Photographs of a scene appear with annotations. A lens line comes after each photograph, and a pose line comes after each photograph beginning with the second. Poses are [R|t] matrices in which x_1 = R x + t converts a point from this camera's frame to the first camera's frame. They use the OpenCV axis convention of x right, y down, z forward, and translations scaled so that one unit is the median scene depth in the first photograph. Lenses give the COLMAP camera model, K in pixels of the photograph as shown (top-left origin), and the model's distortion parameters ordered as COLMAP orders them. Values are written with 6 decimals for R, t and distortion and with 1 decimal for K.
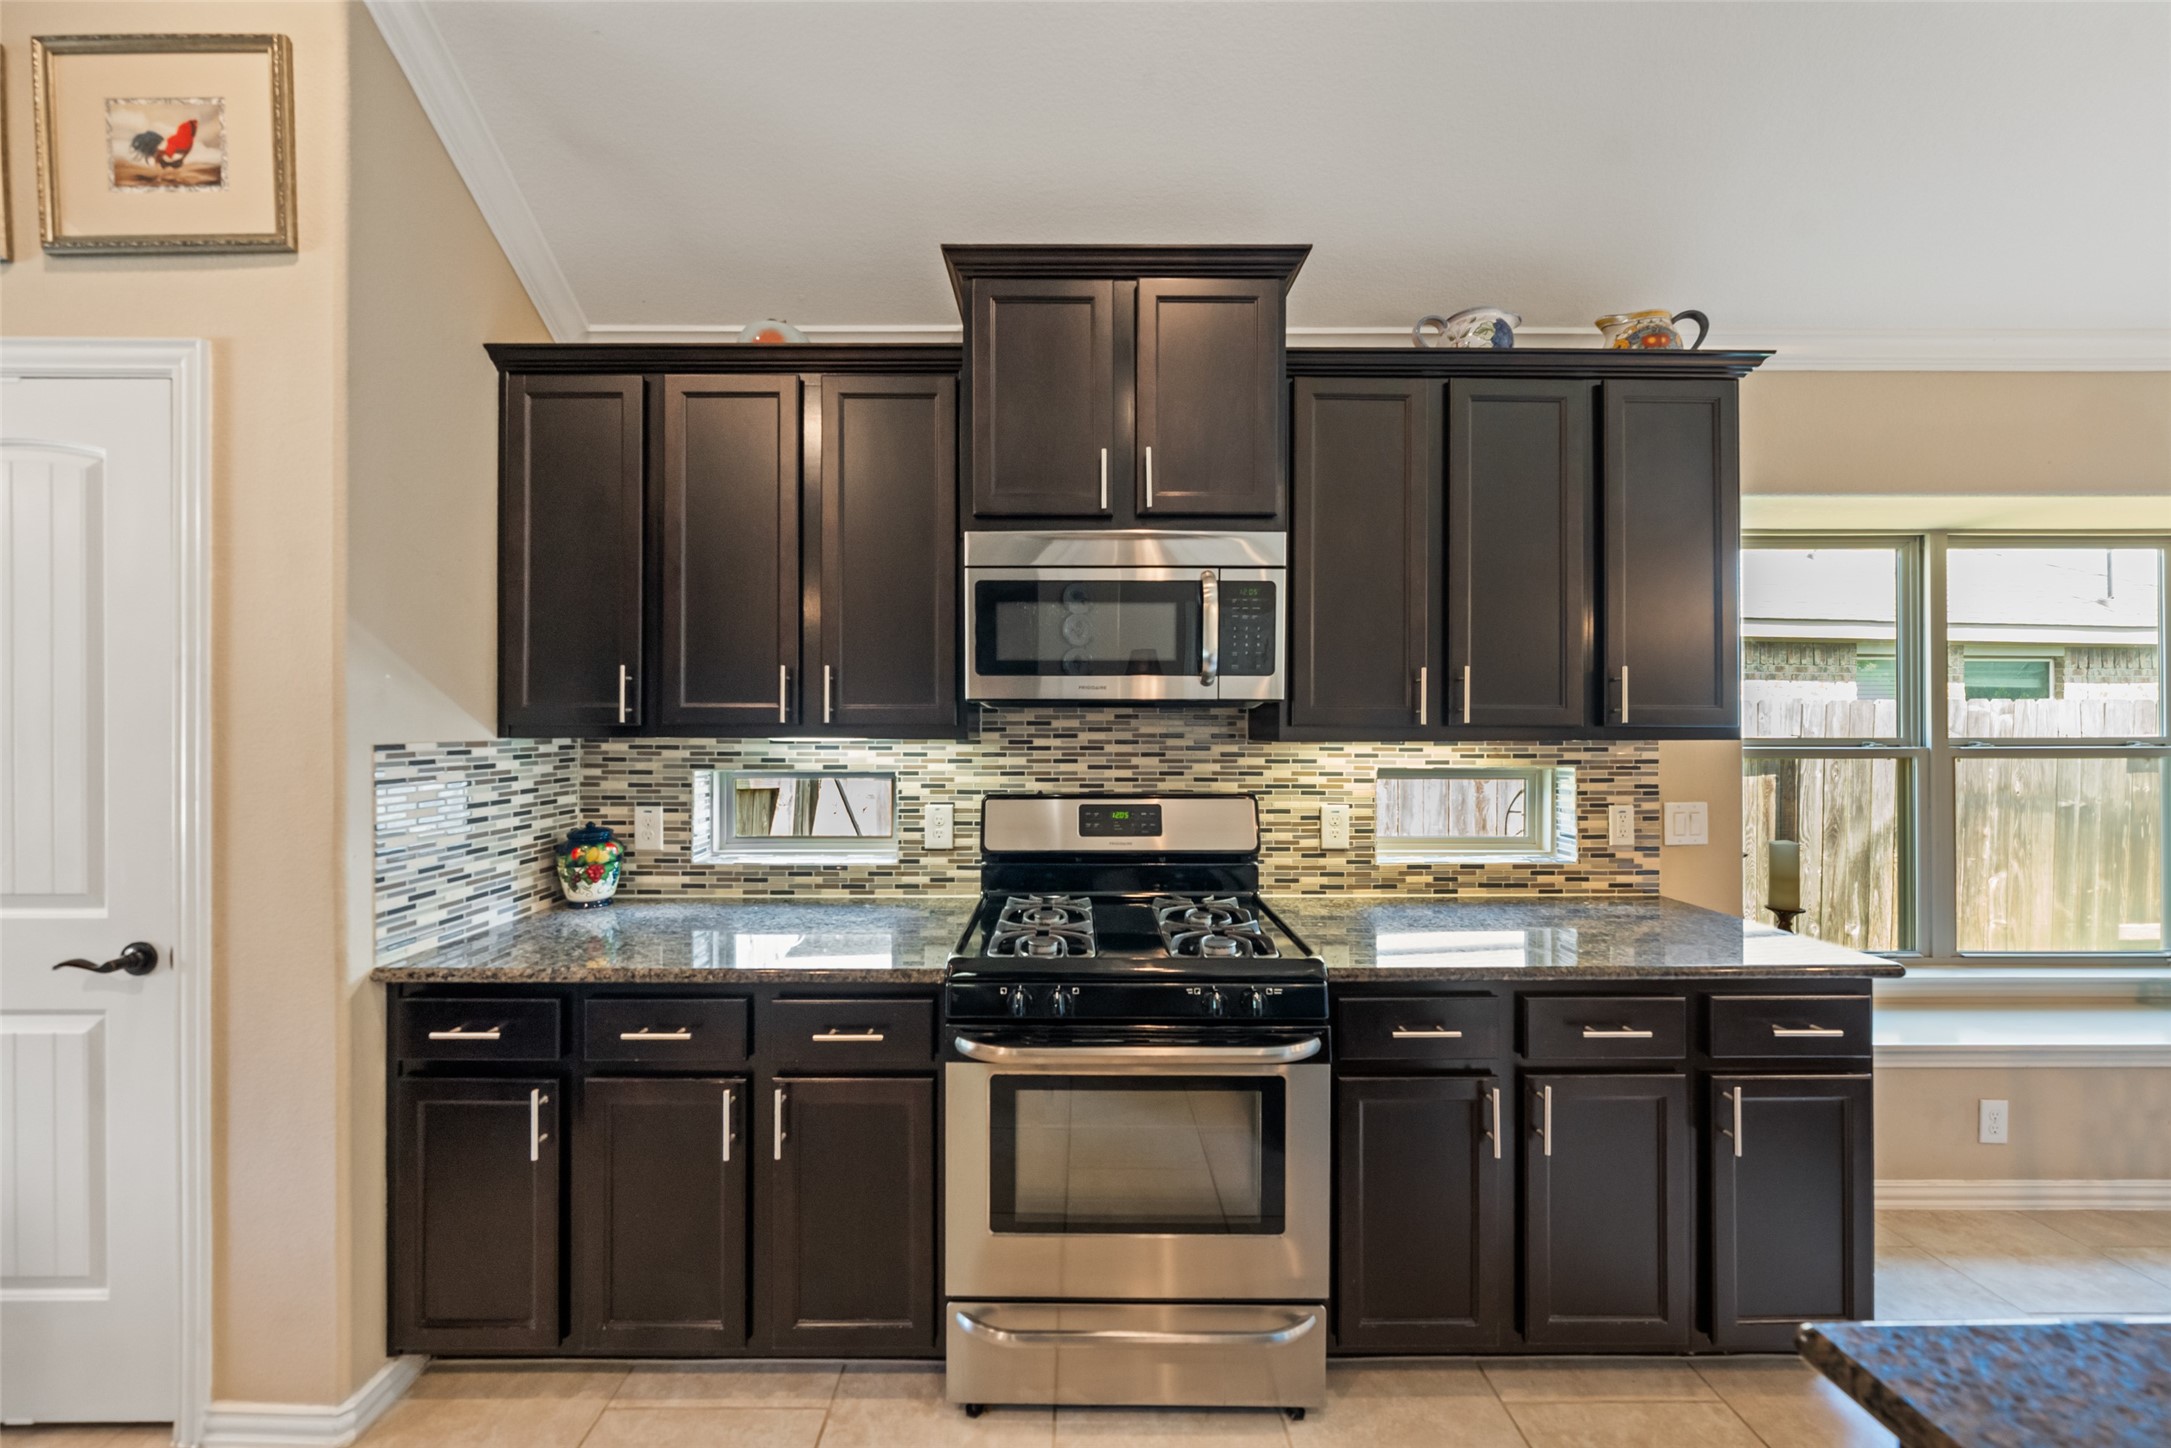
lens RADIAL K [[760.8, 0, 1070.1], [0, 760.8, 722.6], [0, 0, 1]] dist [-0.001150, 0.000084]
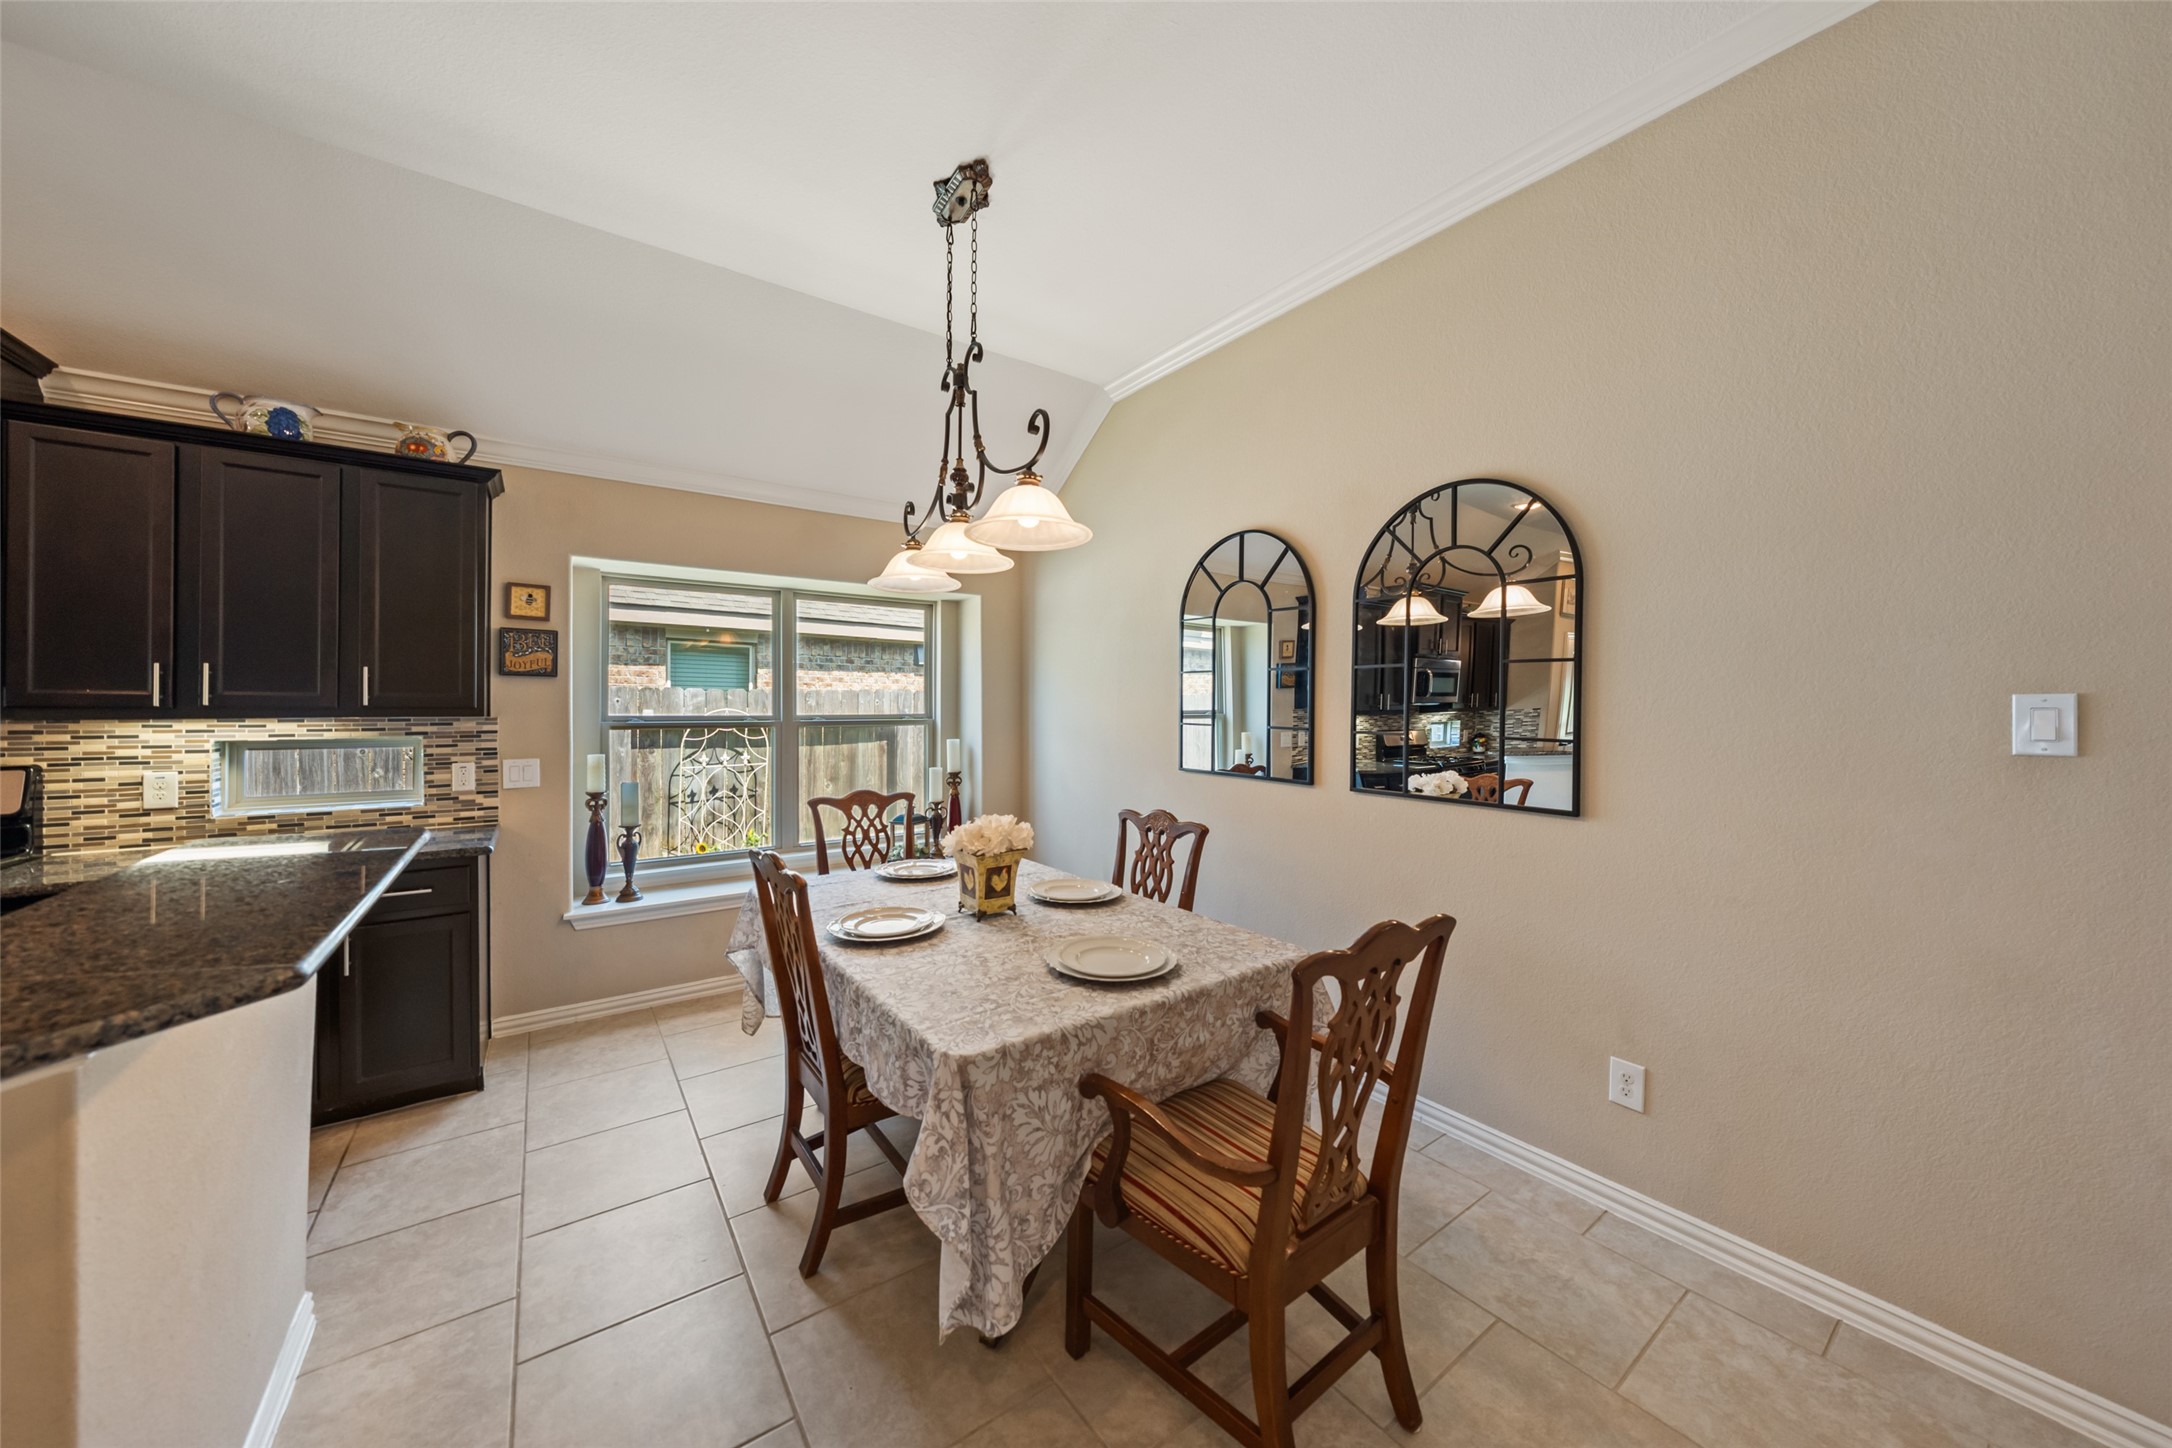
lens RADIAL K [[748.3, 0, 1072.2], [0, 748.3, 710.2], [0, 0, 1]] dist [-0.003164, 0.000161]
pose [[0.816373, -0.001277, 0.577524, 0.850939], [-0.002978, 0.999975, 0.006421, -0.002838], [-0.577517, -0.006961, 0.816349, -0.812195]]
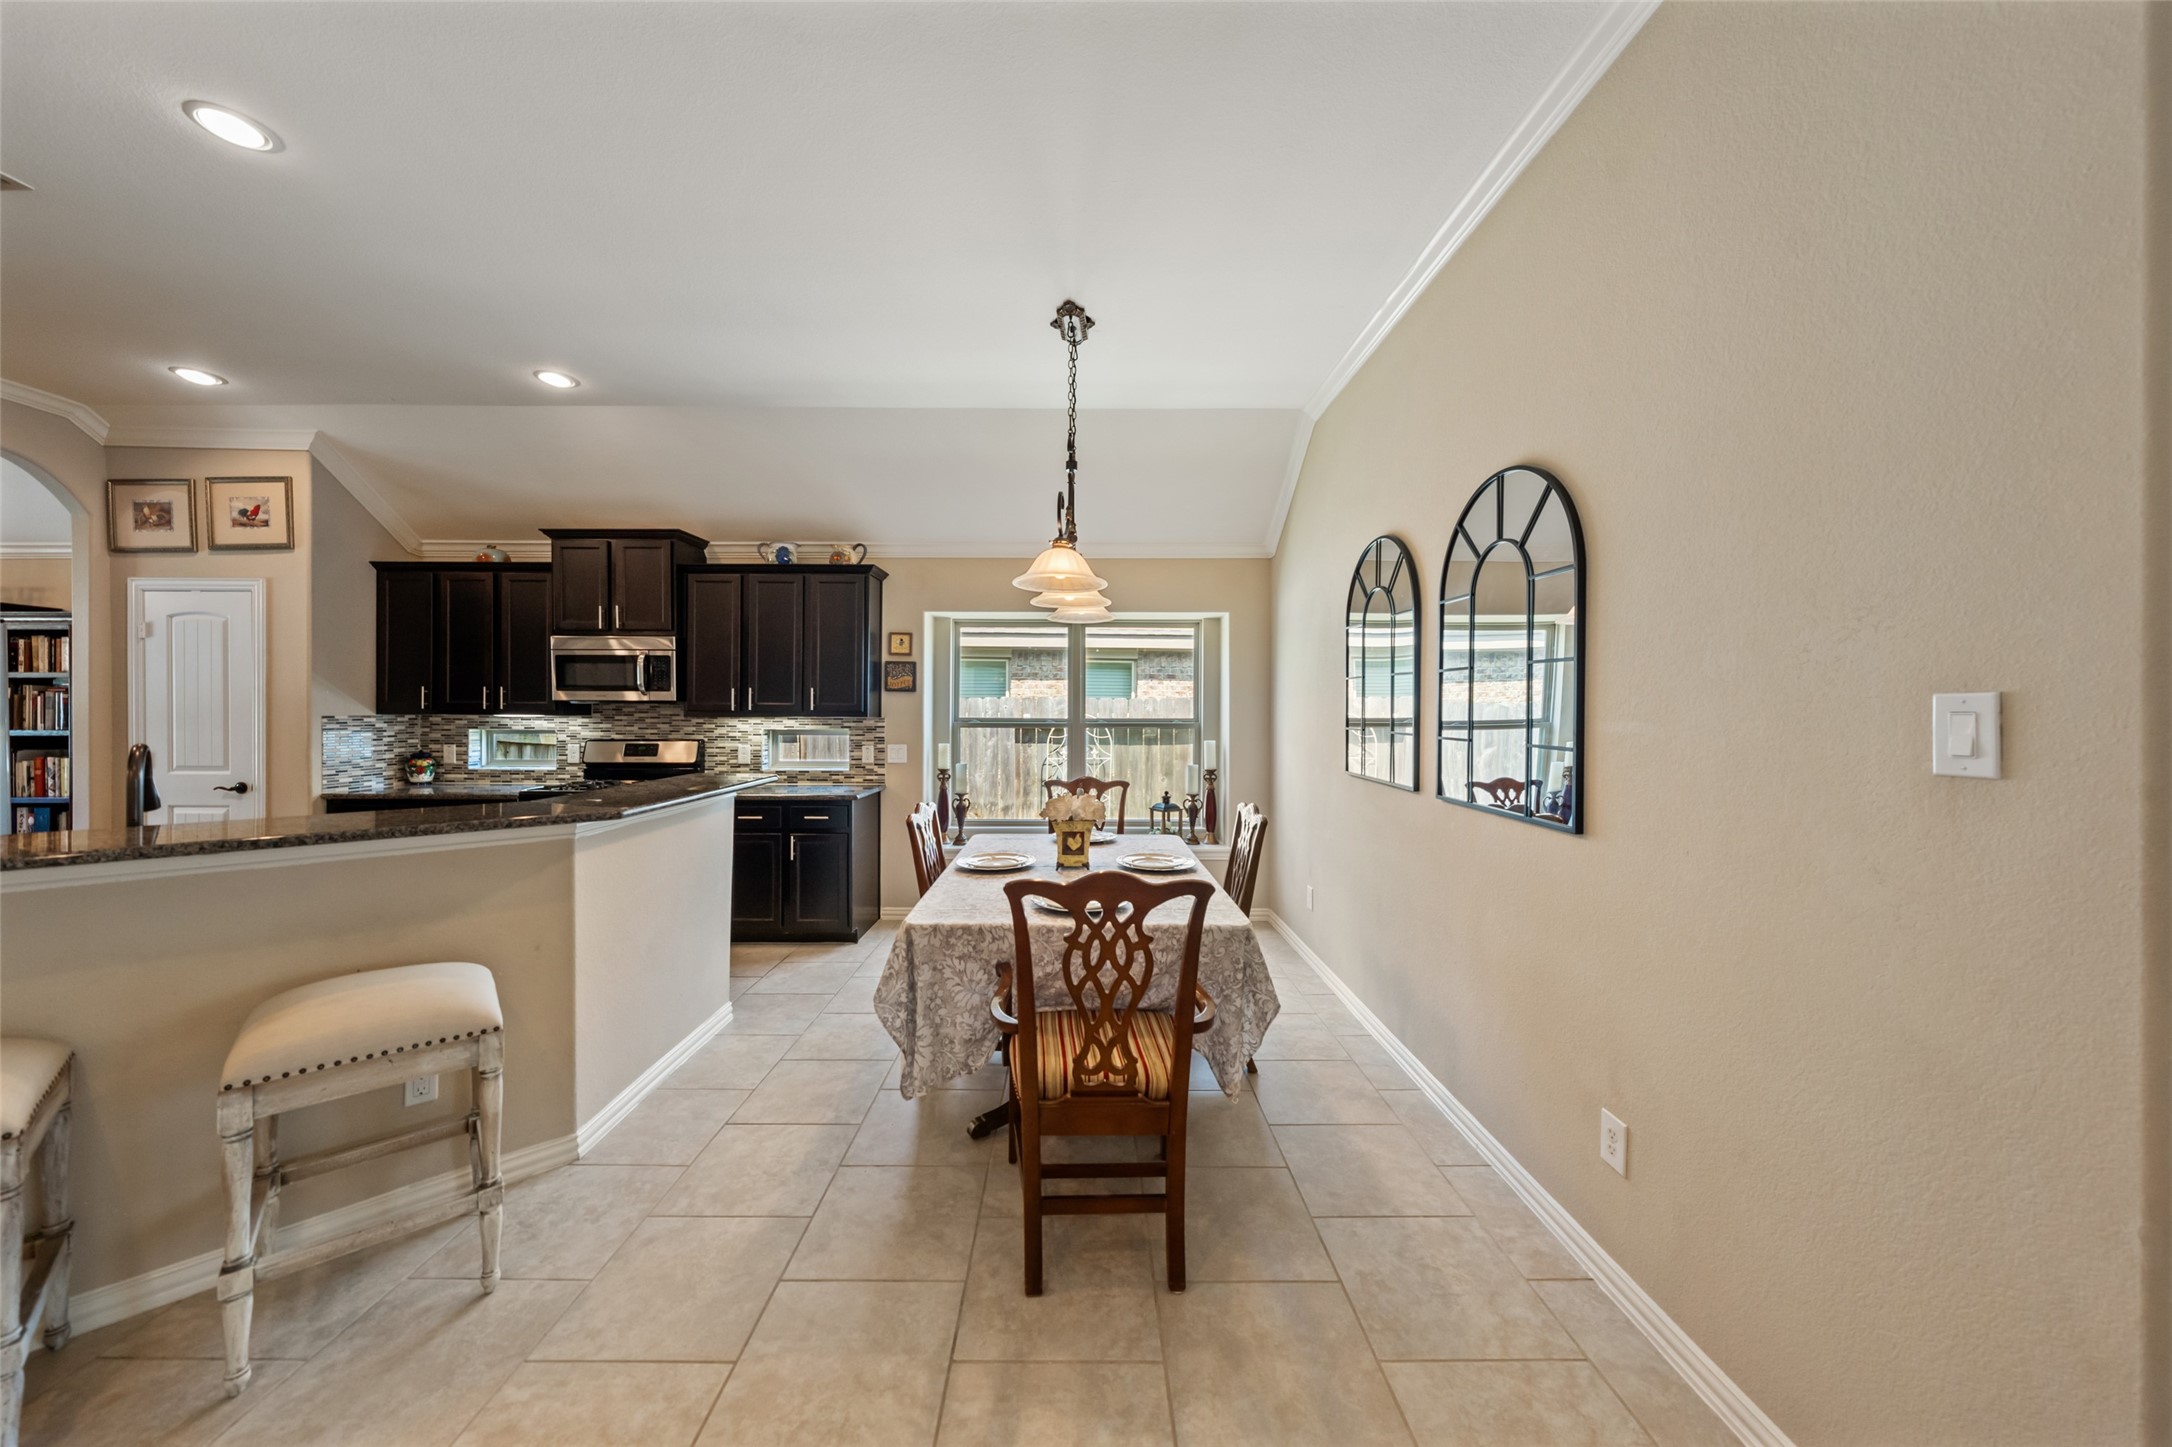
lens RADIAL K [[742.9, 0, 1077.8], [0, 742.9, 715.9], [0, 0, 1]] dist [-0.002286, 0.000247]
pose [[0.999992, 0.003651, -0.001447, 1.372787], [-0.003639, 0.999962, 0.007934, -0.002395], [0.001476, -0.007929, 0.999967, -1.268901]]
